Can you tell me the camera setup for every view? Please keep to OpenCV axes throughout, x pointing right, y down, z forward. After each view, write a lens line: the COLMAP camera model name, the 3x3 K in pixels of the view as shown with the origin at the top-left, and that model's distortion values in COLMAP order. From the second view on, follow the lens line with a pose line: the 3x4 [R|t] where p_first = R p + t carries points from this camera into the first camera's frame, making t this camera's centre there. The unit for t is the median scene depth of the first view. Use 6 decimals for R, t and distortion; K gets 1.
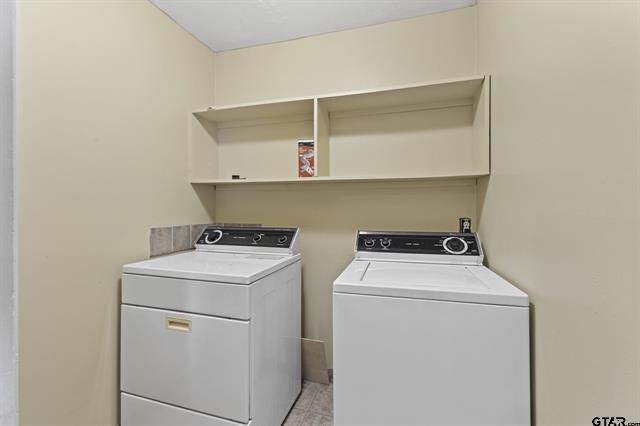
lens RADIAL K [[286.0, 0, 316.3], [0, 286.0, 210.3], [0, 0, 1]] dist [0.009505, -0.002787]
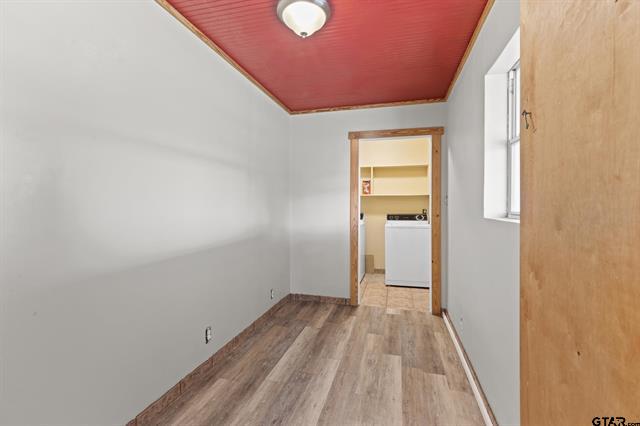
lens RADIAL K [[286.0, 0, 323.3], [0, 286.0, 211.2], [0, 0, 1]] dist [0.009505, -0.002787]
pose [[0.998600, -0.005412, 0.052617, -0.633383], [0.005273, 0.999982, 0.002787, 0.037319], [-0.052631, -0.002506, 0.998611, -1.797287]]
